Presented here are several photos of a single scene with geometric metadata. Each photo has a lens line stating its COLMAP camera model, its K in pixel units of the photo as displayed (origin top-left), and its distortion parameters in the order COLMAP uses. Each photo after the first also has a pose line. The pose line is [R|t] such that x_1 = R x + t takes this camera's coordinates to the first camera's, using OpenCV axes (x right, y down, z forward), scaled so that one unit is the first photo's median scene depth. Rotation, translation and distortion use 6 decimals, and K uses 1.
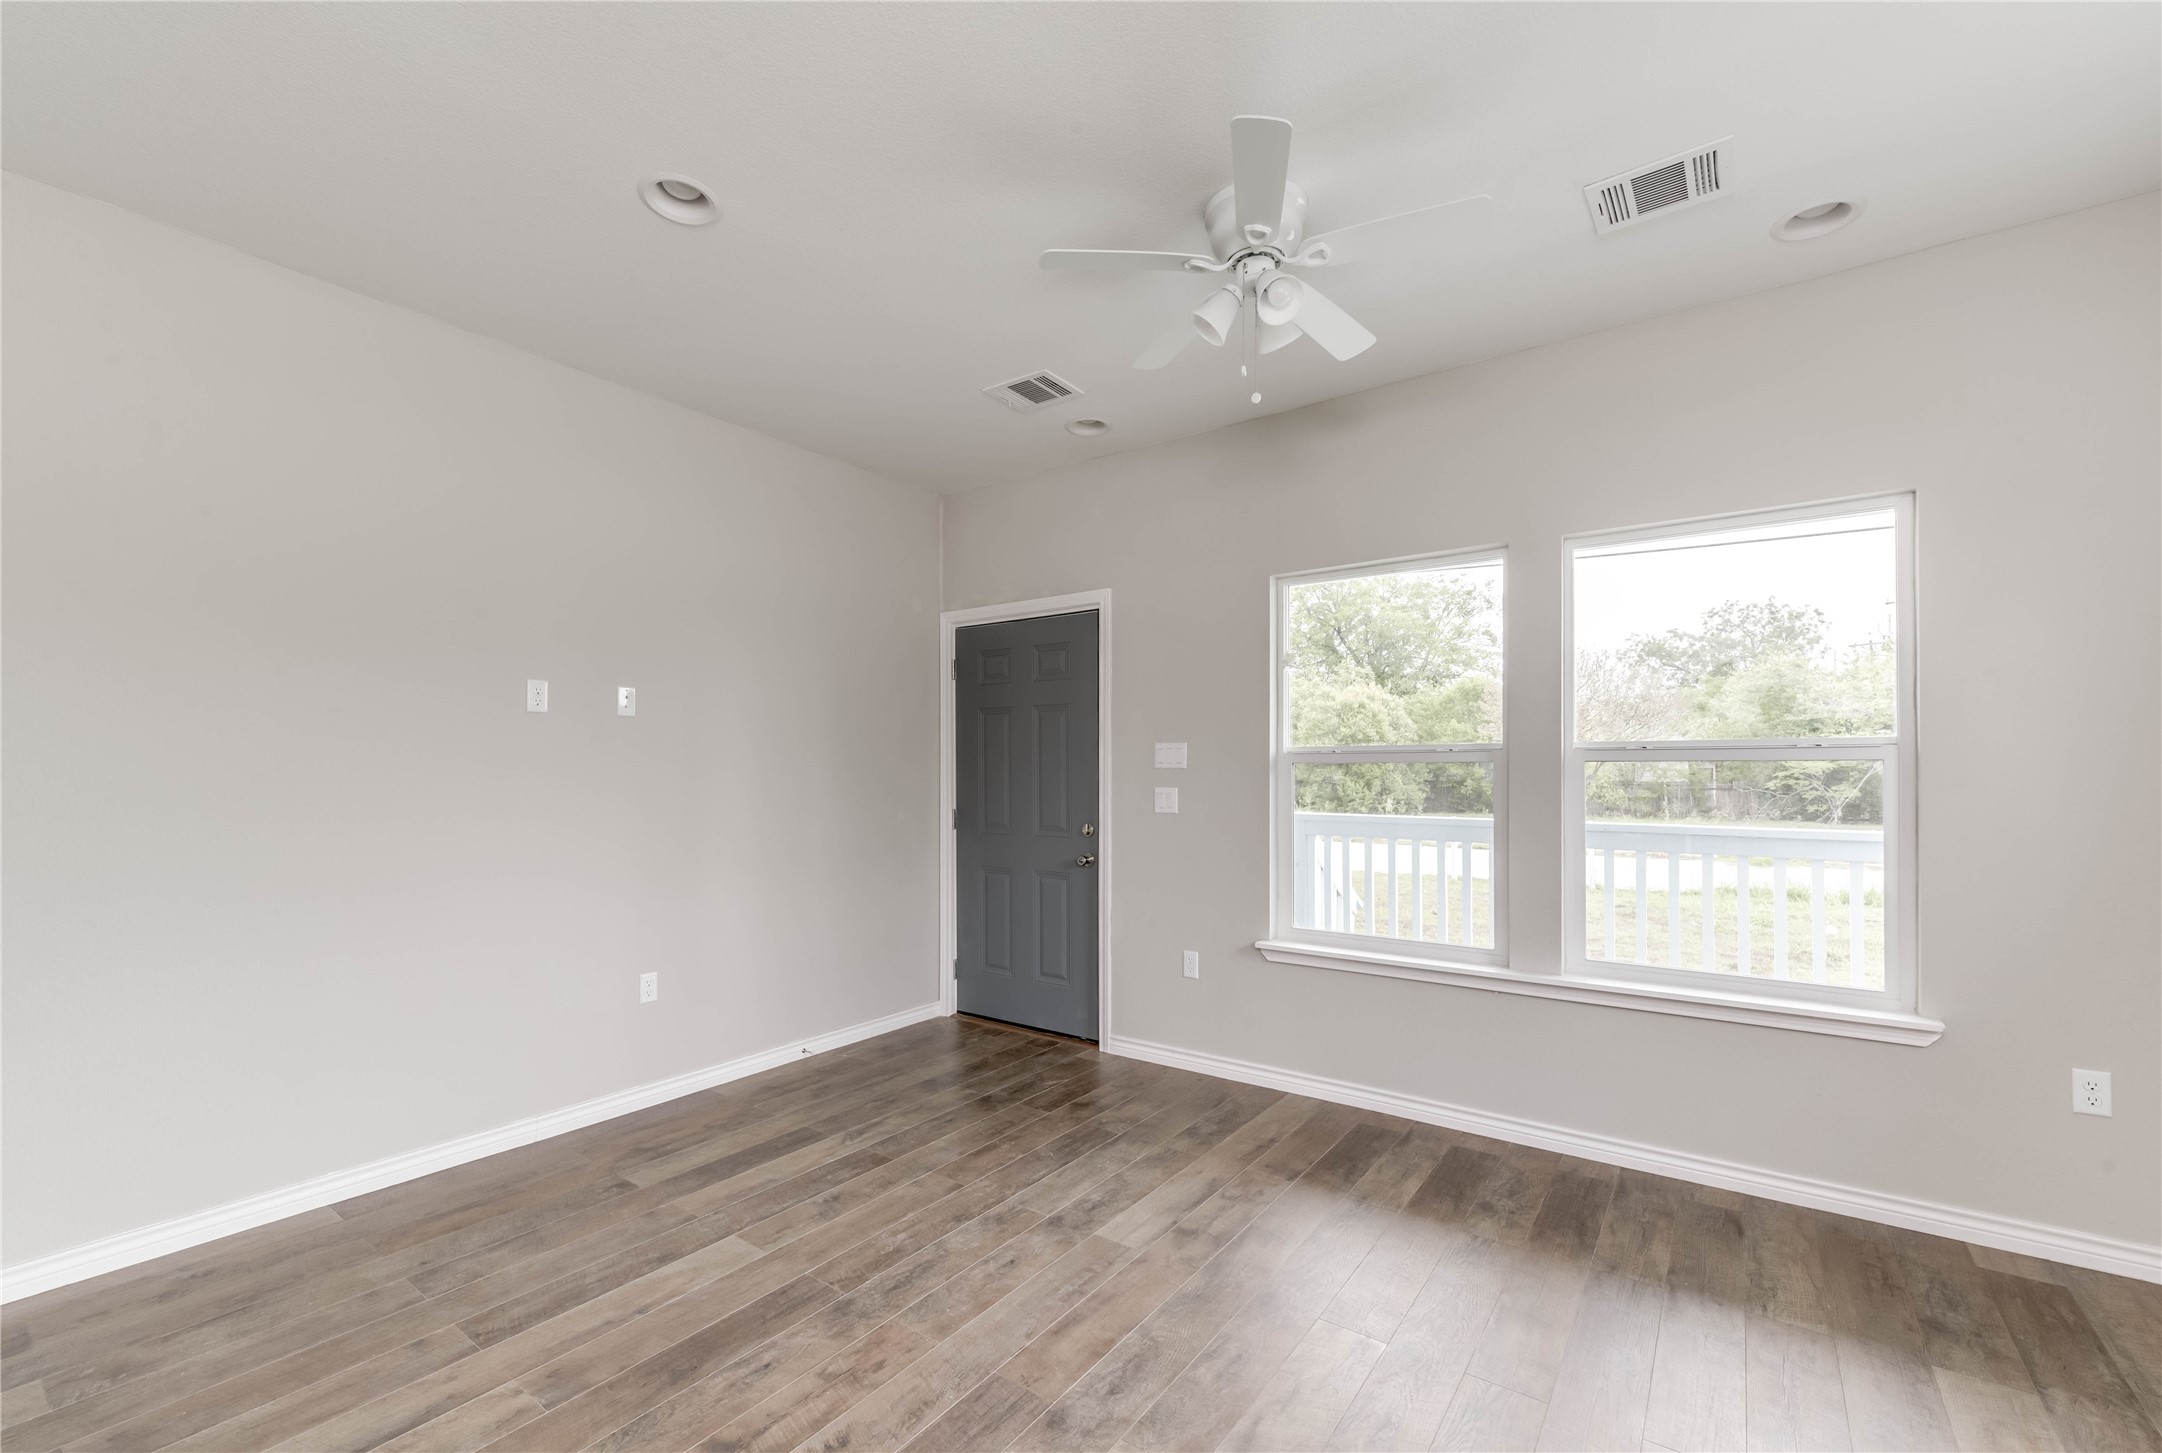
lens RADIAL K [[888.9, 0, 1032.6], [0, 888.9, 736.9], [0, 0, 1]] dist [-0.003402, -0.002058]
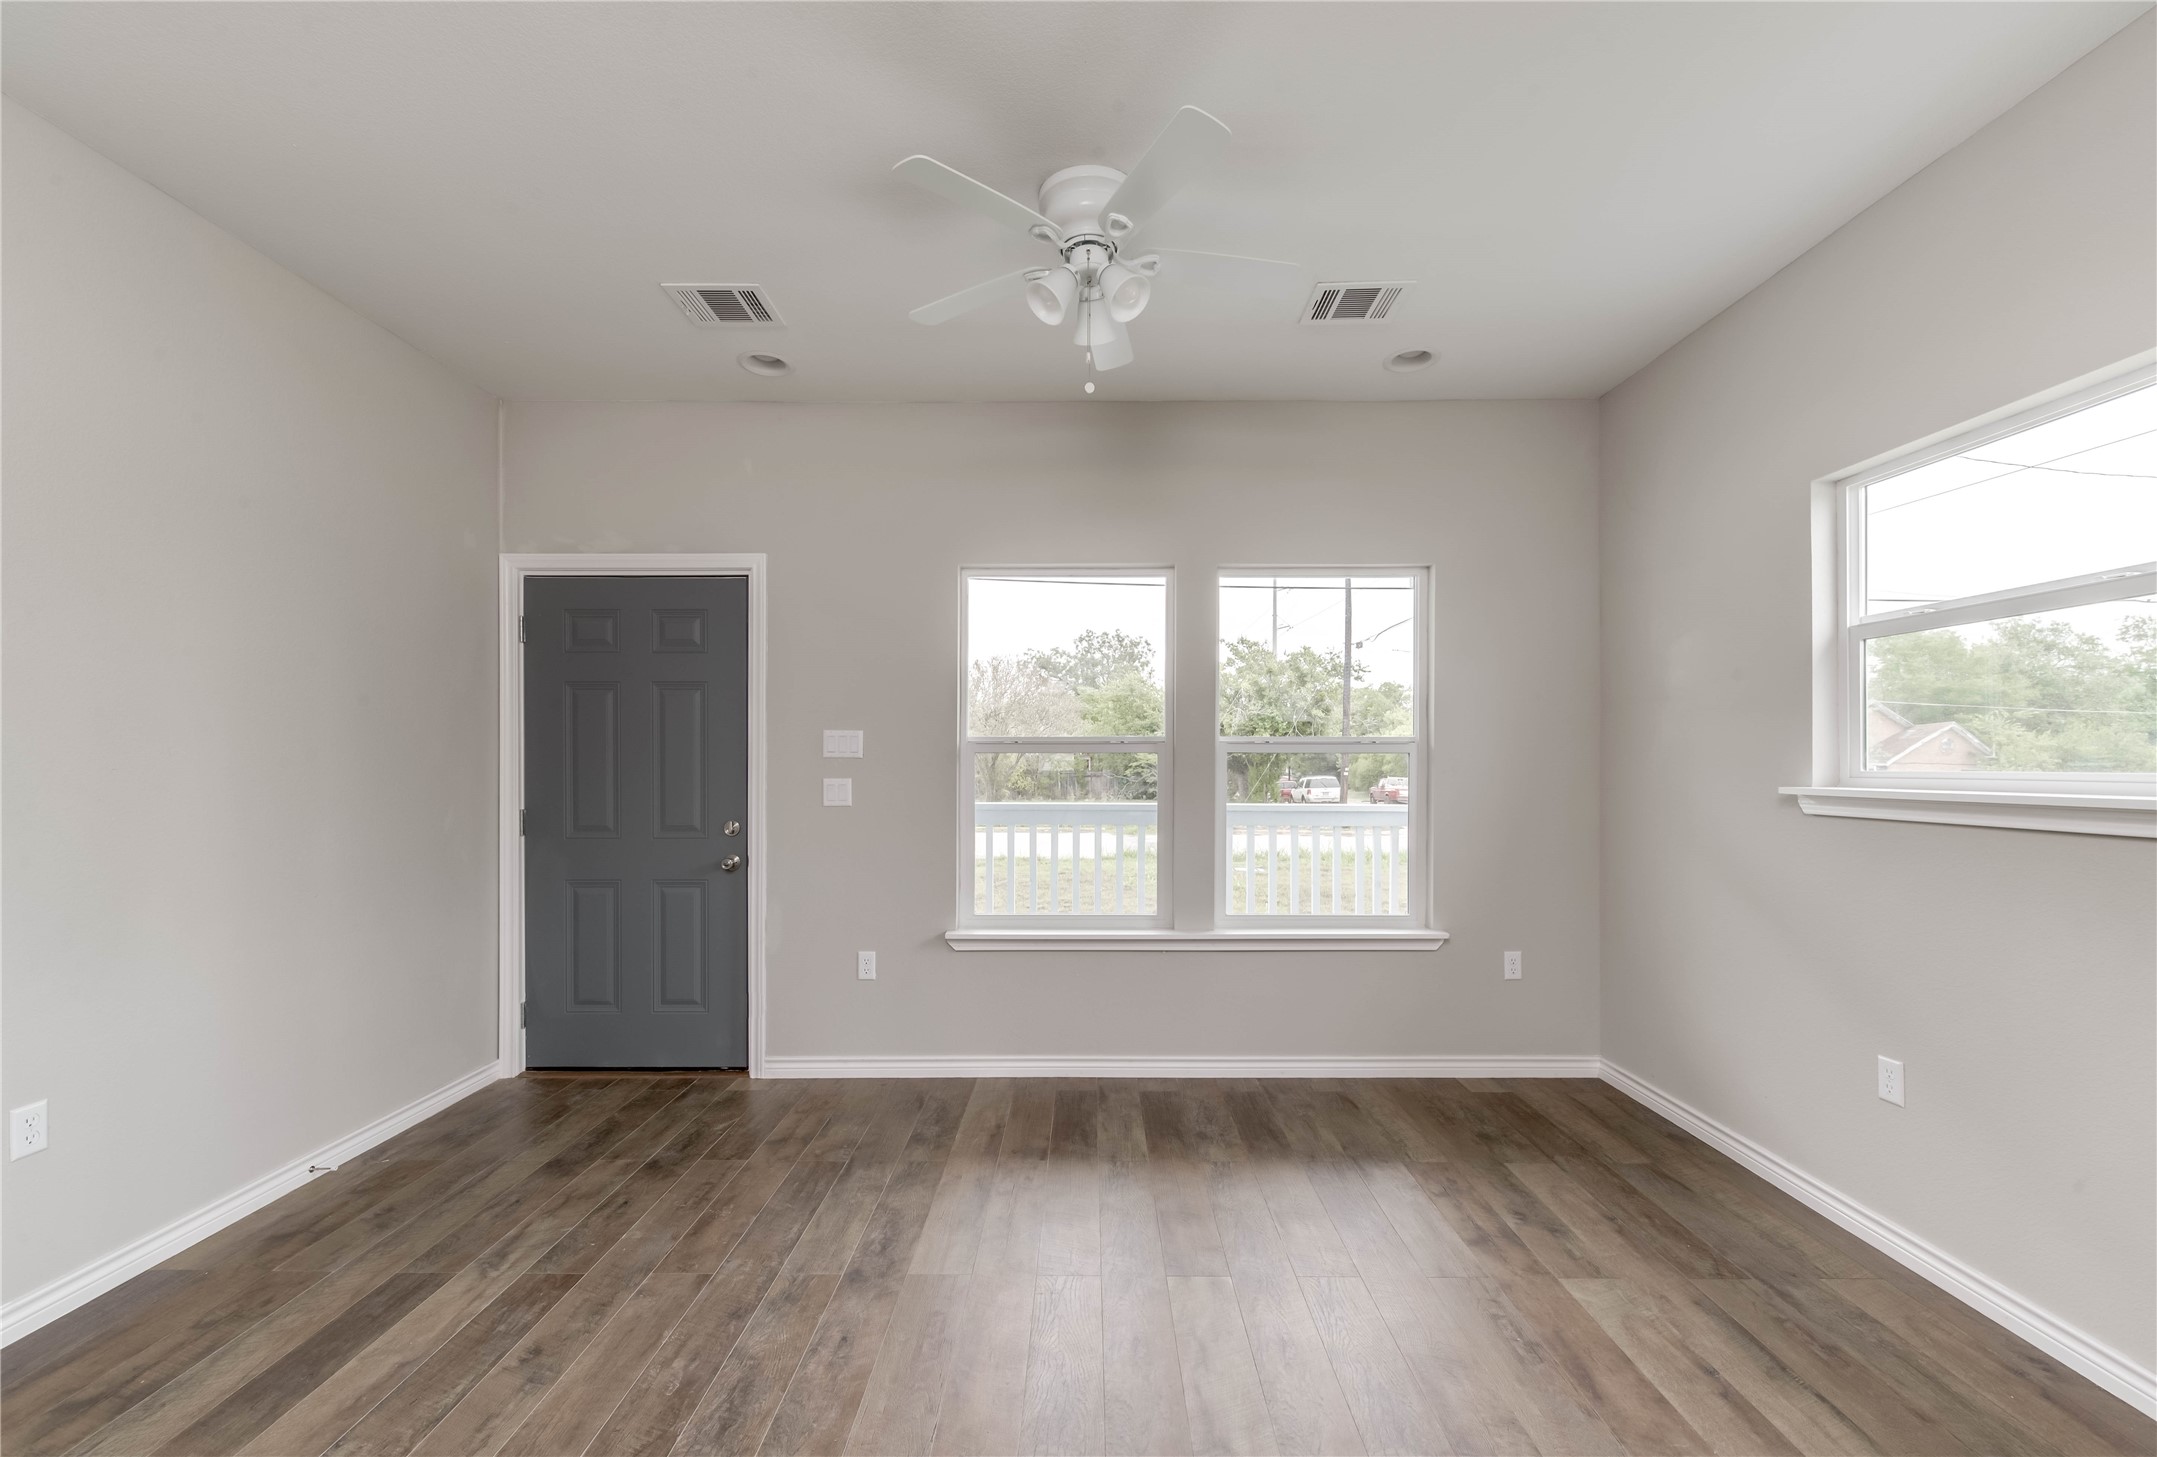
lens RADIAL K [[886.9, 0, 1062.6], [0, 886.9, 741.4], [0, 0, 1]] dist [-0.003402, -0.002058]
pose [[0.800473, 0.014355, 0.599197, -0.263423], [-0.023444, 0.999698, 0.007369, 0.008084], [-0.598910, -0.019946, 0.800568, 0.151127]]
